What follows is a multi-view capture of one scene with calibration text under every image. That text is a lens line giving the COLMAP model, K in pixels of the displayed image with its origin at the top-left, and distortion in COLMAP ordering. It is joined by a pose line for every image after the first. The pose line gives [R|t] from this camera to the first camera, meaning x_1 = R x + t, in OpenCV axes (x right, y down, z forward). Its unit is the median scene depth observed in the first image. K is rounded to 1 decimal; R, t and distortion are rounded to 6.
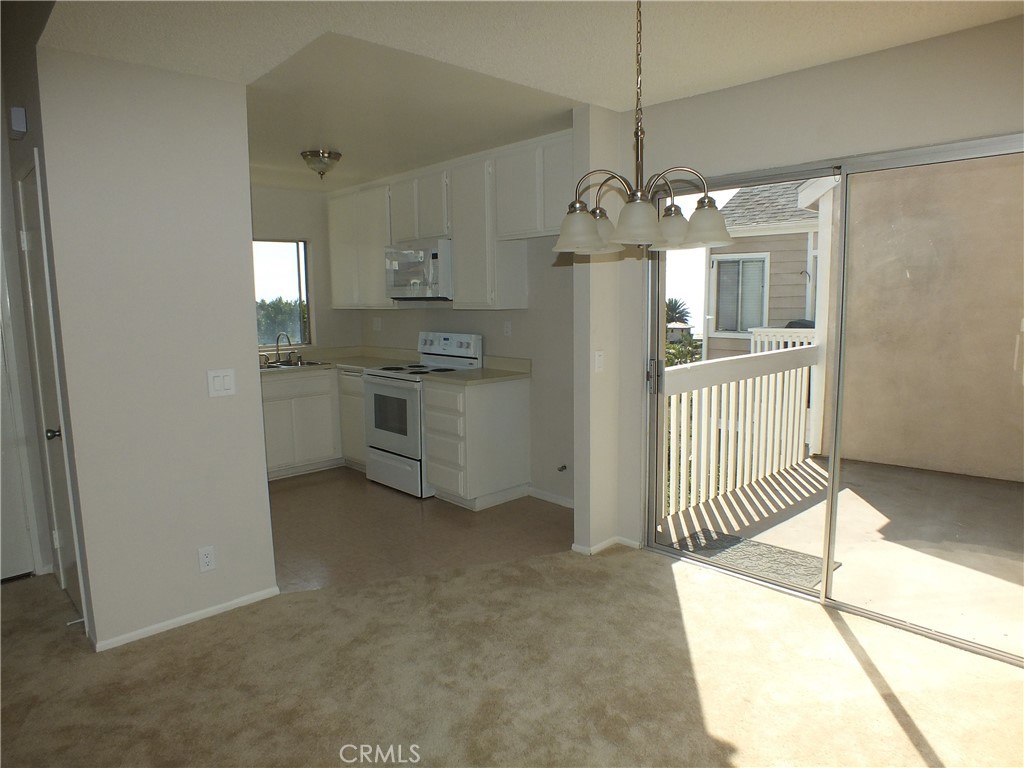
lens RADIAL K [[640.4, 0, 512.0], [0, 640.4, 384.0], [0, 0, 1]] dist [-0.094977, 0.037952]
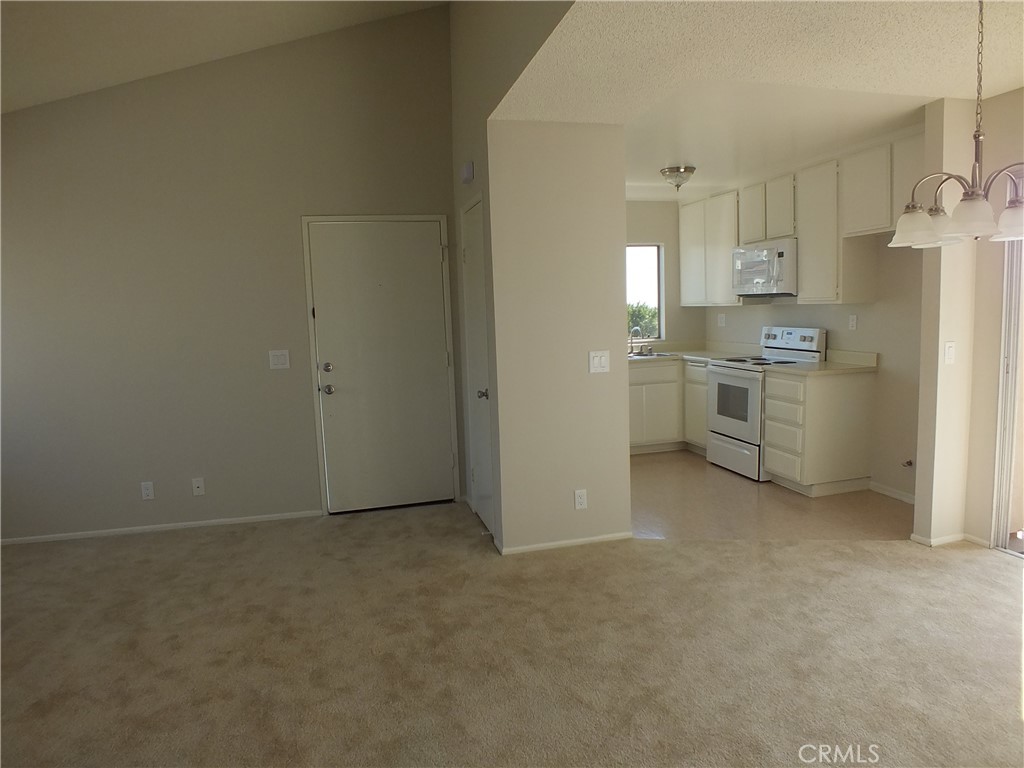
lens RADIAL K [[640.4, 0, 512.0], [0, 640.4, 384.0], [0, 0, 1]] dist [-0.094977, 0.037952]
pose [[0.870519, 0.040325, -0.490480, 0.014594], [-0.041979, 0.999089, 0.007634, 0.034593], [0.490341, 0.013944, 0.871419, -0.173940]]
